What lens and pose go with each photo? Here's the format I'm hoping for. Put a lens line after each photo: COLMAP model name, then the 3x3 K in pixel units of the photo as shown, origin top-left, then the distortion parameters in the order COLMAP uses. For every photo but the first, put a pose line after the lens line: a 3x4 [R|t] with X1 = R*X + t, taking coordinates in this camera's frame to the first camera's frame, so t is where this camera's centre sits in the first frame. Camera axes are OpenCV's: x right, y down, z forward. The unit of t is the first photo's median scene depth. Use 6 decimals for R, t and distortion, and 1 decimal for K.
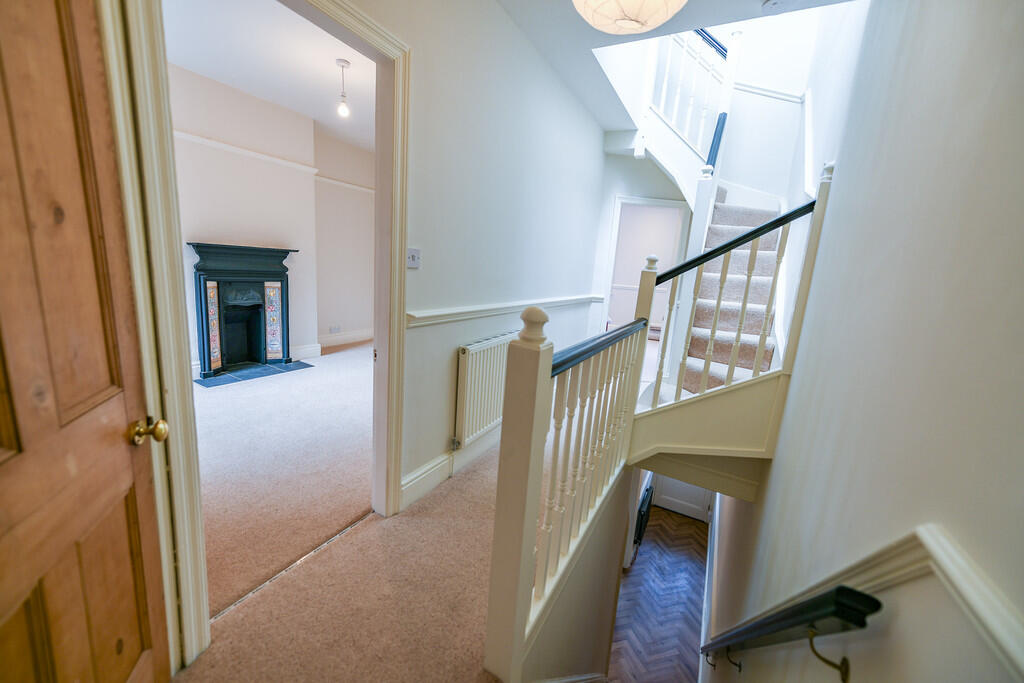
lens RADIAL K [[401.0, 0, 512.0], [0, 401.0, 341.5], [0, 0, 1]] dist [0.013140, -0.000009]
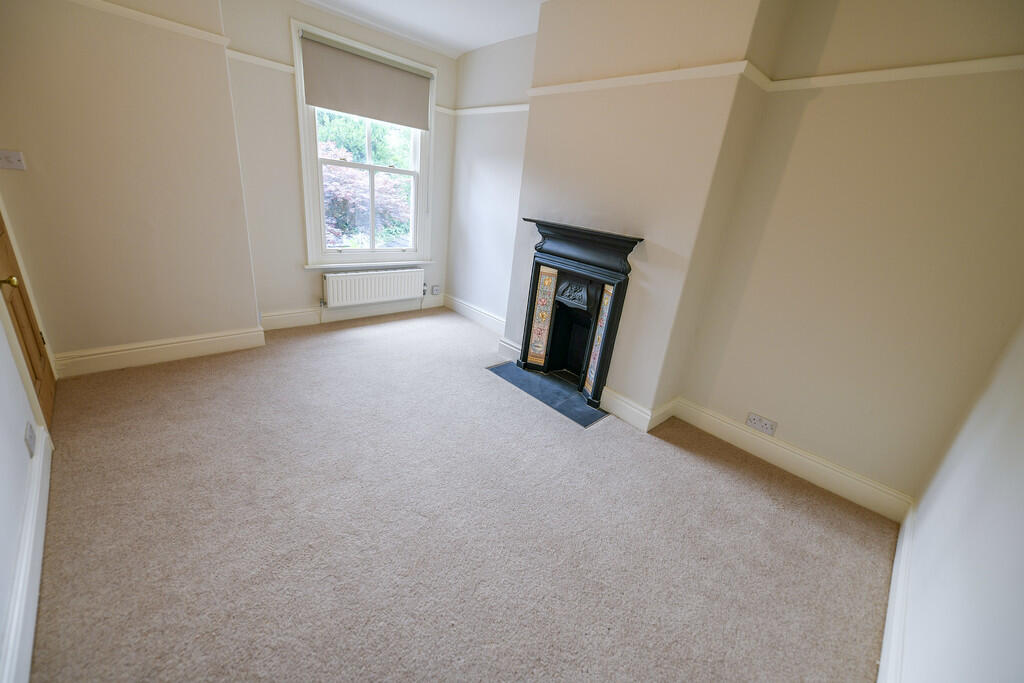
lens RADIAL K [[401.0, 0, 512.0], [0, 401.0, 341.5], [0, 0, 1]] dist [0.013140, -0.000009]
pose [[-0.300828, 0.223027, -0.927233, 0.080427], [-0.315615, 0.894200, 0.317479, -0.221526], [0.899939, 0.388155, -0.198610, 1.017637]]
